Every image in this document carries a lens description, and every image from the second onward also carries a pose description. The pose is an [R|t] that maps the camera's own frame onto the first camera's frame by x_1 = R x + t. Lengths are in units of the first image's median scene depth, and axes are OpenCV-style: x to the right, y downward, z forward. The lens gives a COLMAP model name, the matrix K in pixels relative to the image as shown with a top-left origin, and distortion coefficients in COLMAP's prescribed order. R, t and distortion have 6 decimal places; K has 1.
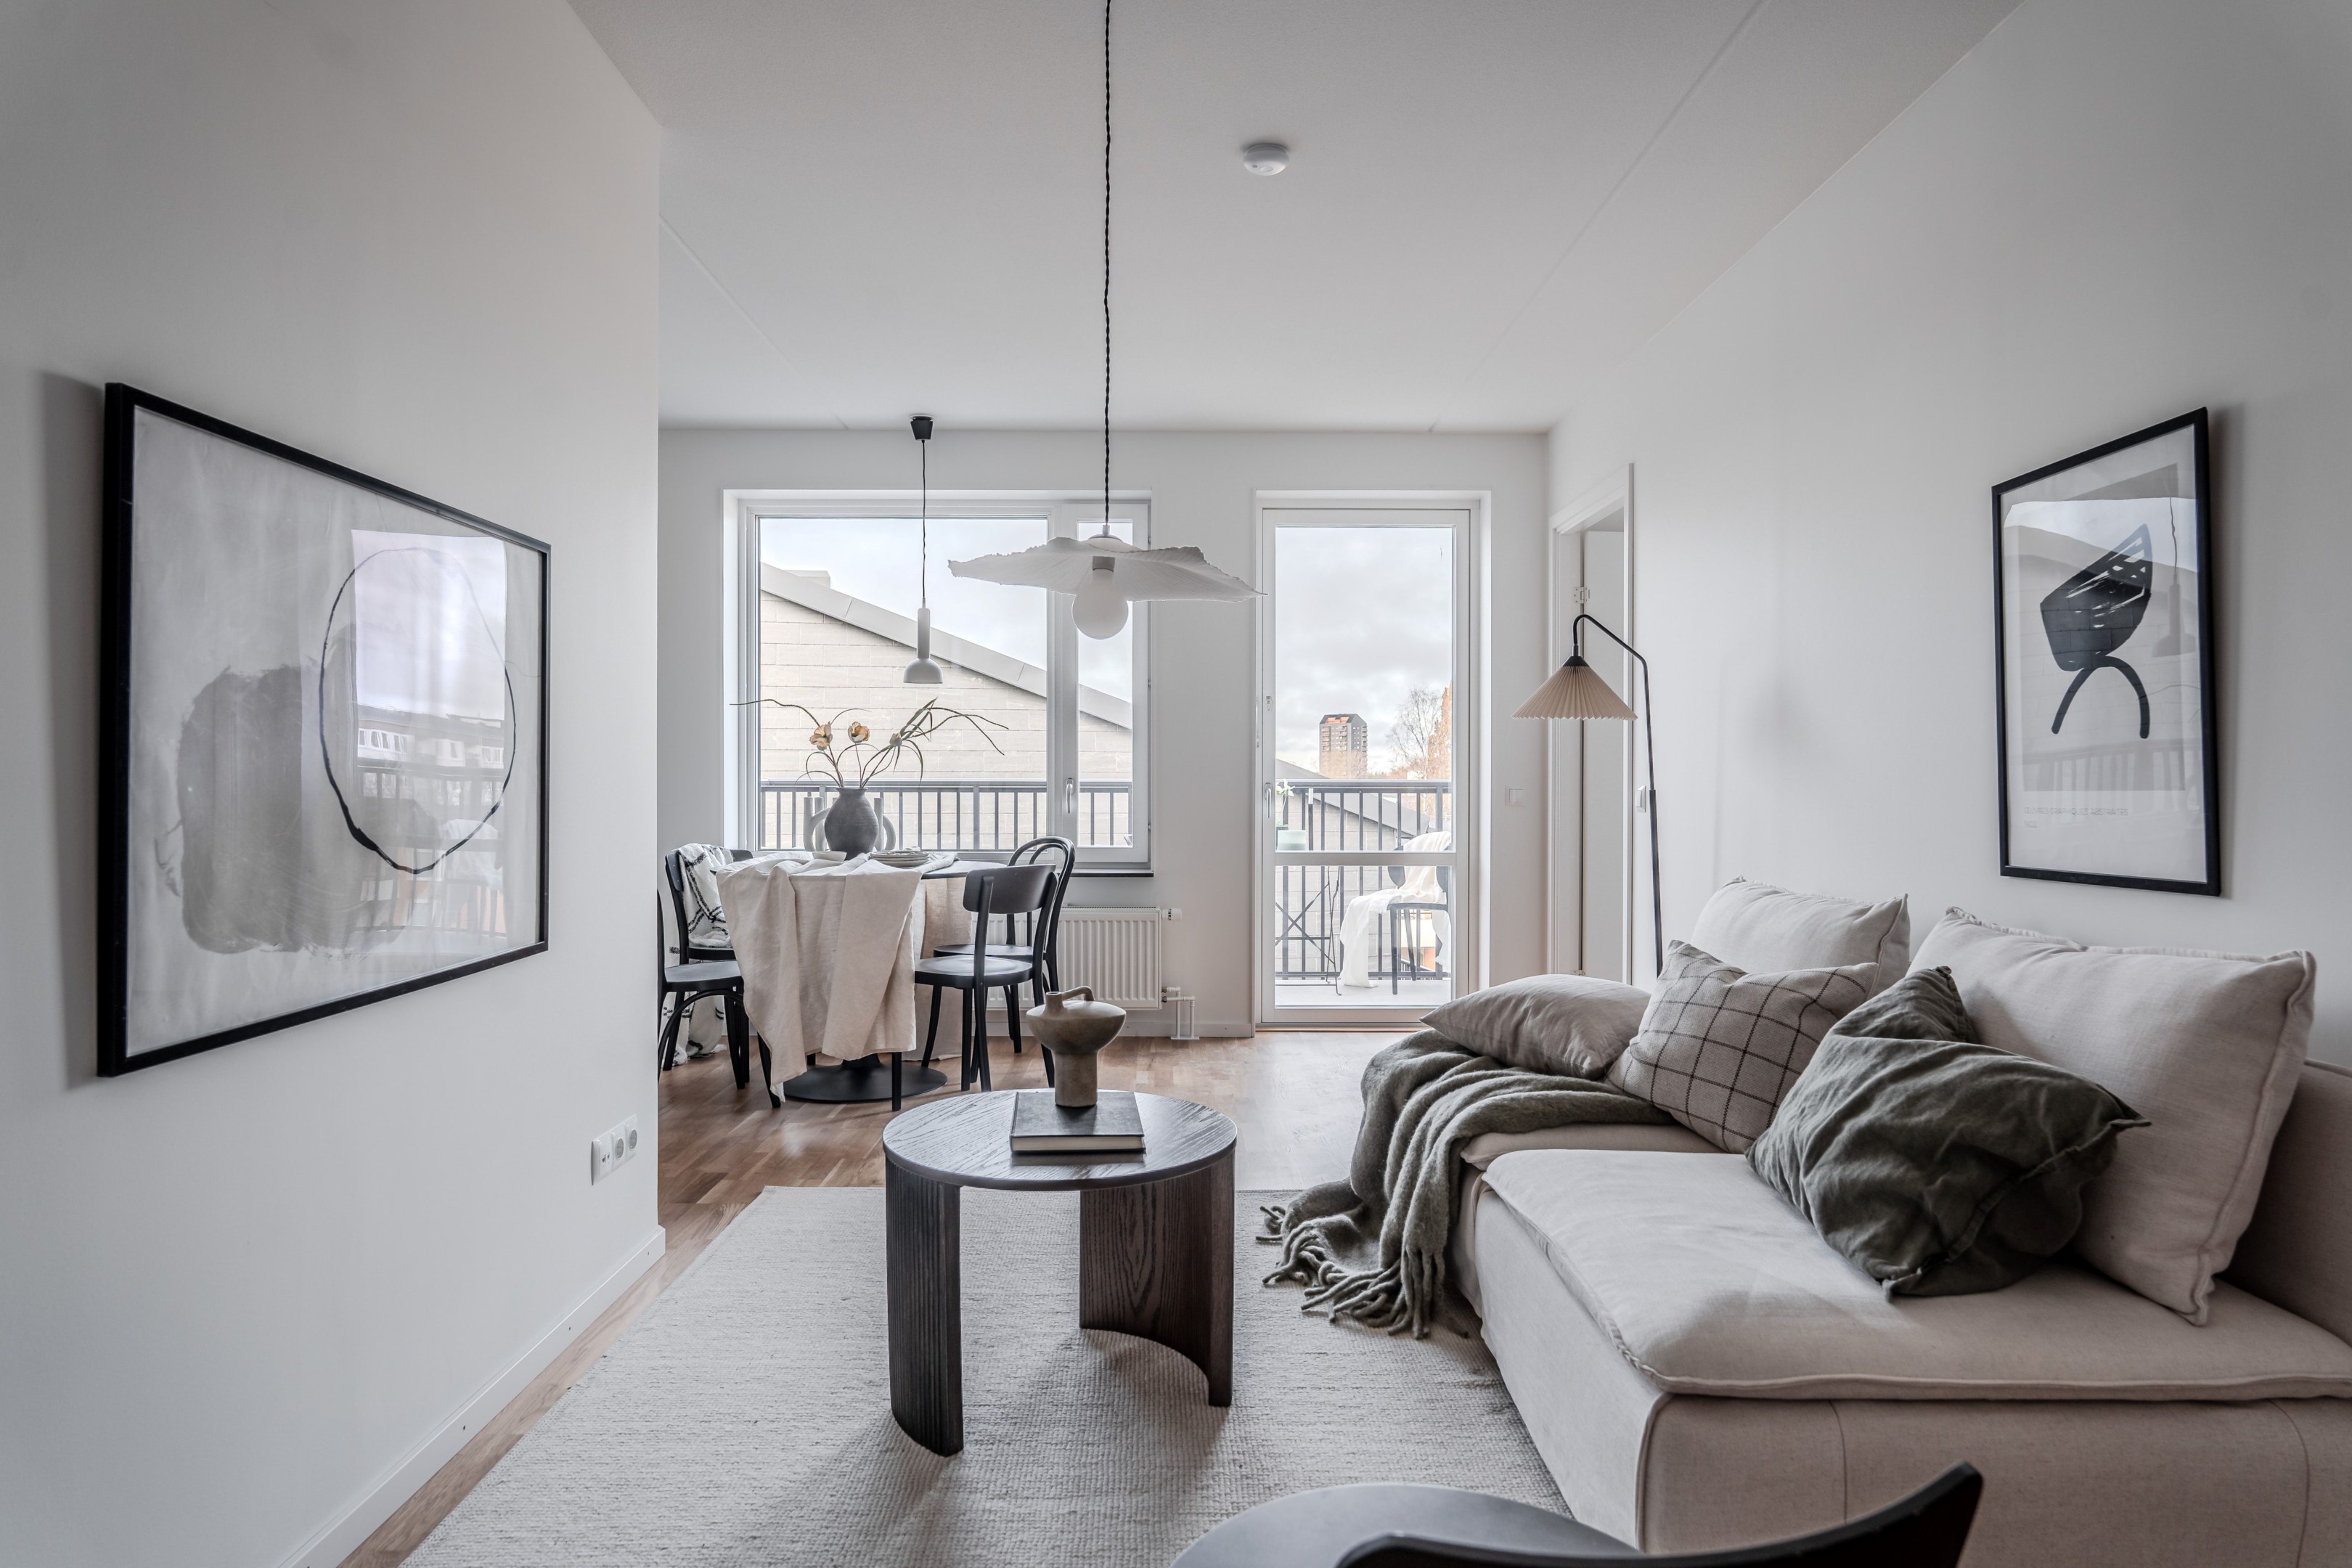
lens RADIAL K [[1346.3, 0, 1176.0], [0, 1346.3, 784.0], [0, 0, 1]] dist [0.000512, 0.000032]
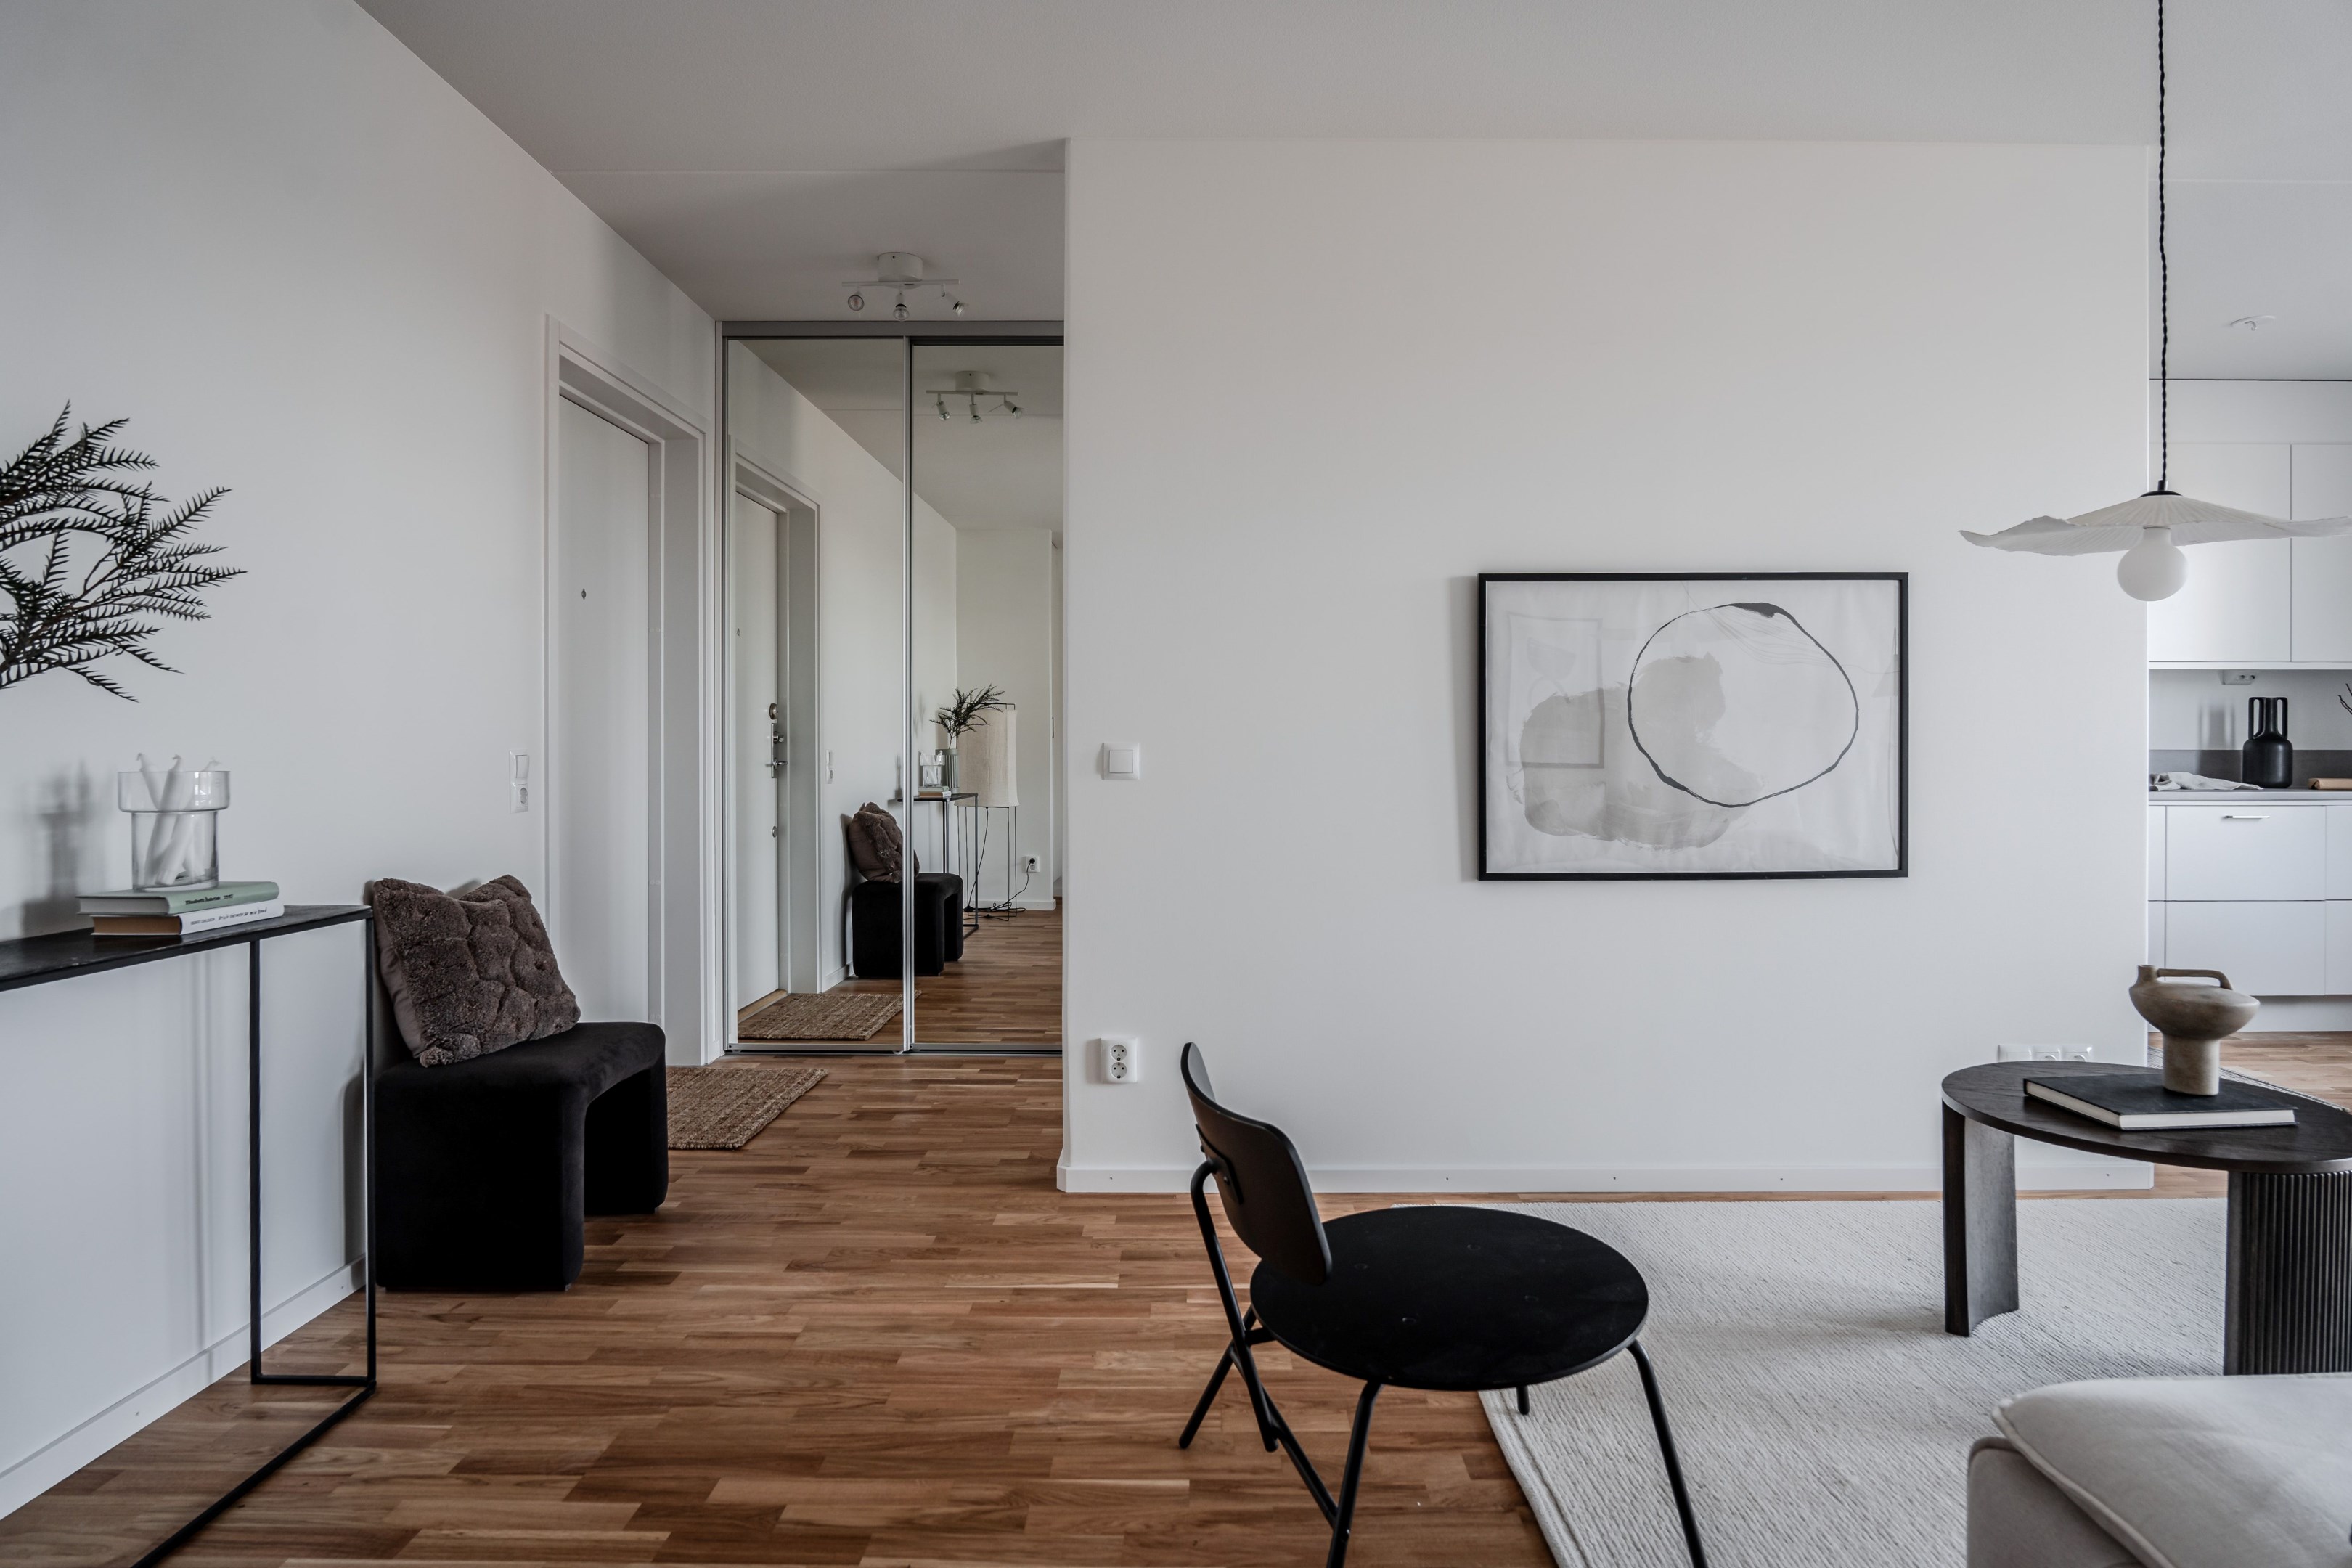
lens RADIAL K [[1283.5, 0, 1176.0], [0, 1283.5, 784.0], [0, 0, 1]] dist [-0.022005, 0.001136]
pose [[-0.014549, 0.028254, -0.999495, 1.170592], [-0.005066, 0.999586, 0.028330, -0.001711], [0.999881, 0.005476, -0.014400, 0.443902]]
